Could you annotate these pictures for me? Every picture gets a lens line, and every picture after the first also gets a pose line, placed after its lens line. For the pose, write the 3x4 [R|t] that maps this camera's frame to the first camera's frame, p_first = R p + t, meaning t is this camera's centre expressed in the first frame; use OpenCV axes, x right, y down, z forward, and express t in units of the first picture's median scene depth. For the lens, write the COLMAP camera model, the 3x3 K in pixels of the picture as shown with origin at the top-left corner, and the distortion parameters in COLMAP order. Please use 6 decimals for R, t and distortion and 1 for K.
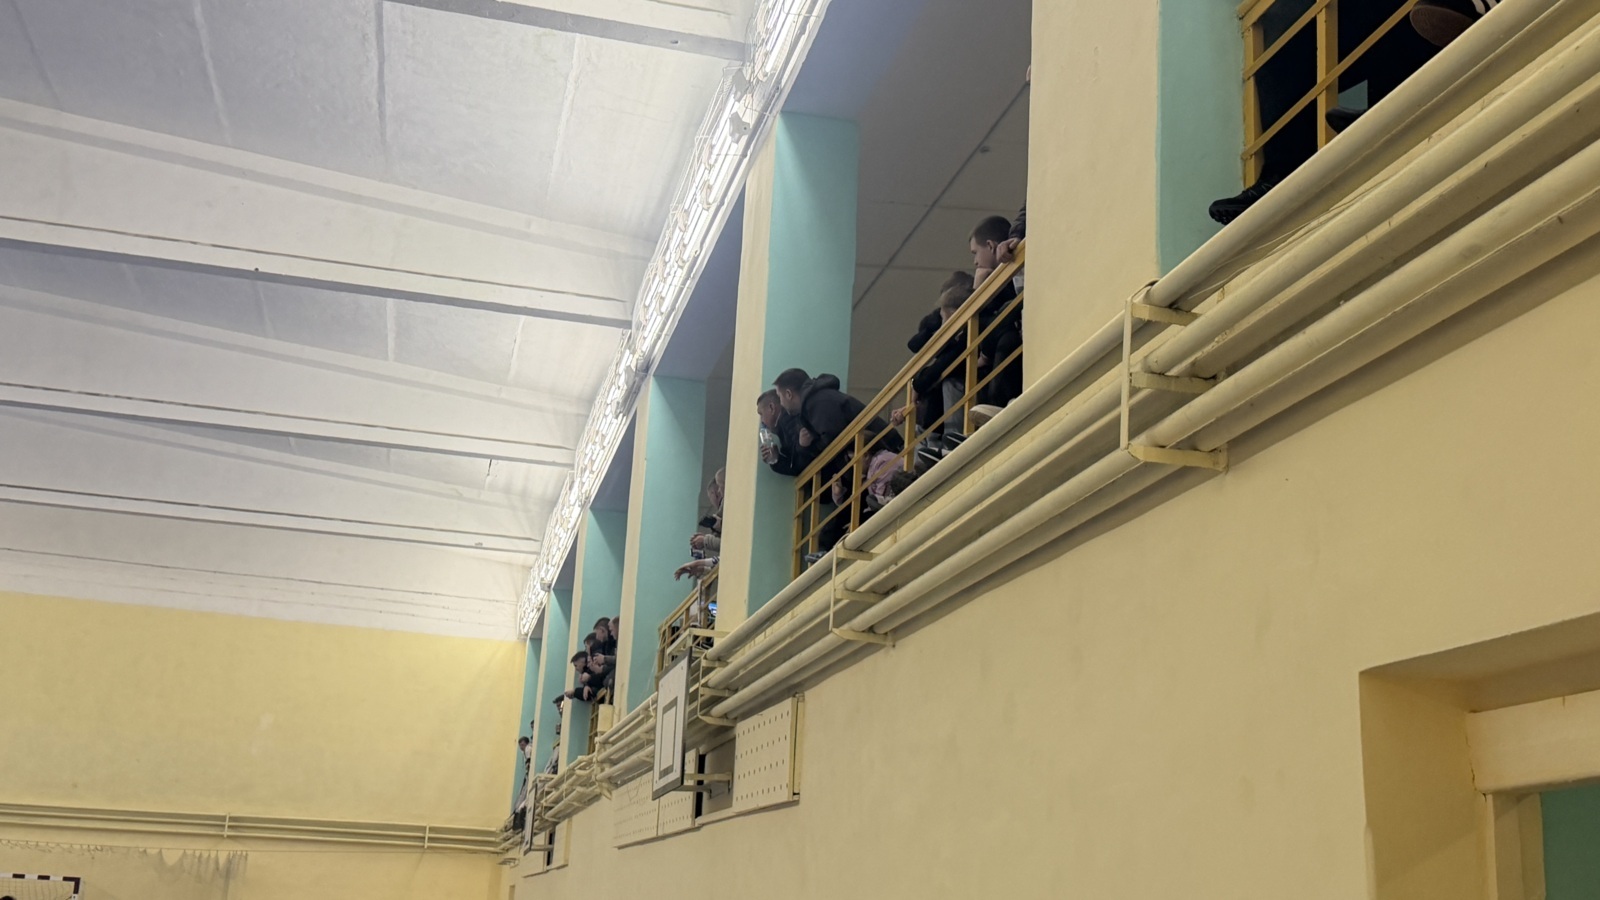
lens RADIAL K [[1776.6, 0, 803.8], [0, 1776.6, 444.3], [0, 0, 1]] dist [0.186950, -0.448920]
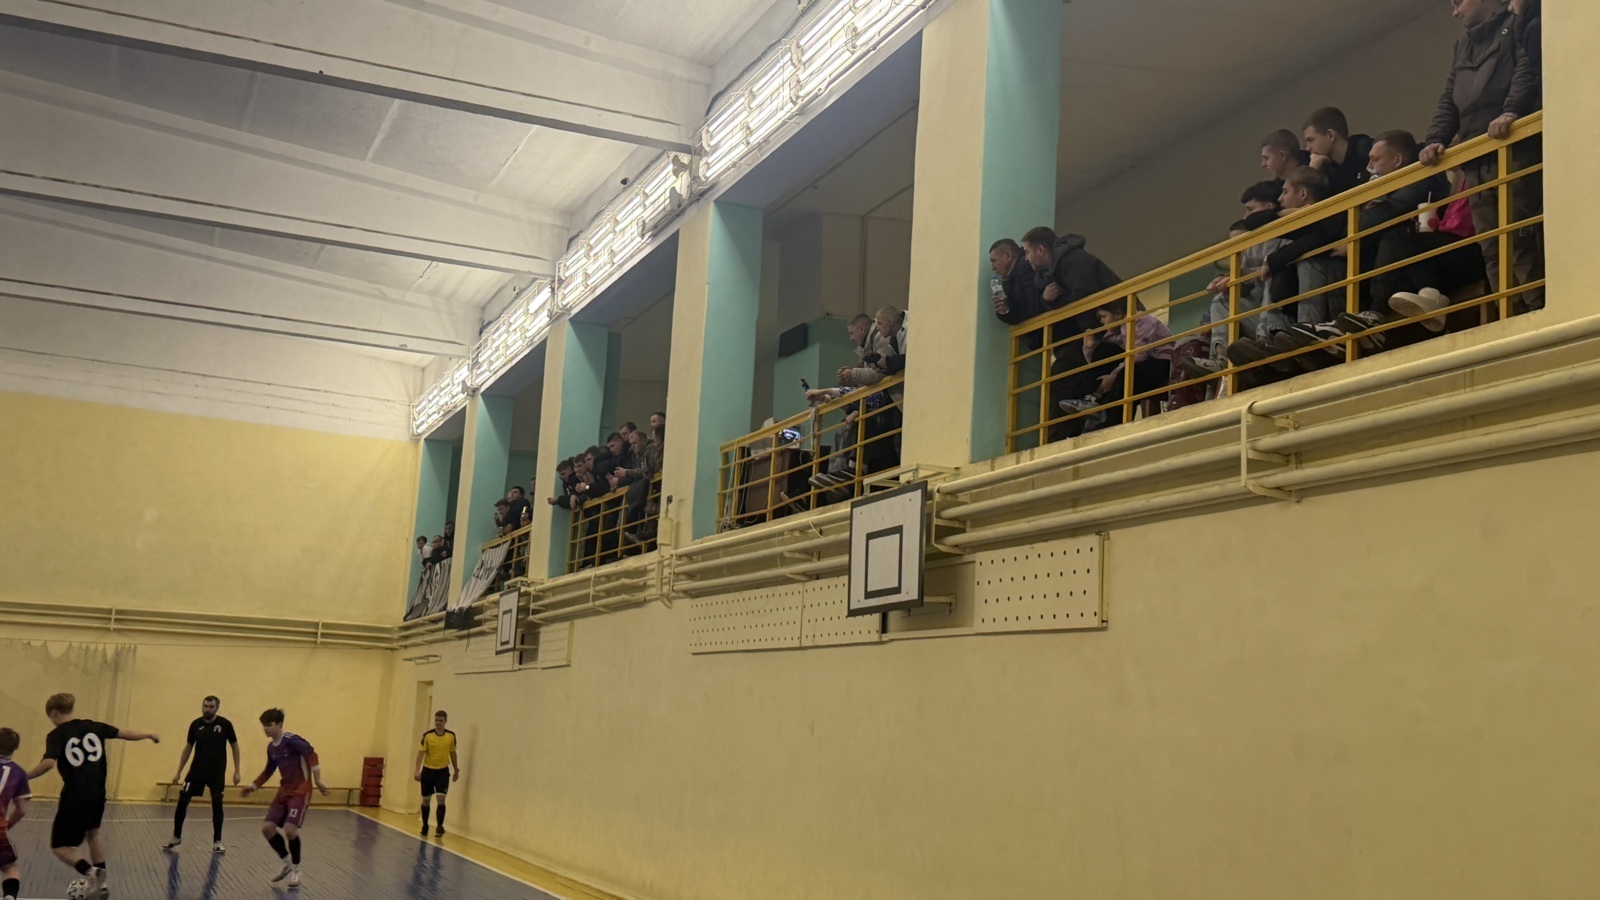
lens RADIAL K [[1788.1, 0, 806.3], [0, 1788.1, 420.0], [0, 0, 1]] dist [0.171528, -0.438523]
pose [[0.986826, 0.029221, 0.159123, -0.143764], [-0.044959, 0.994344, 0.096219, -0.011367], [-0.155411, -0.102106, 0.982559, -0.024539]]
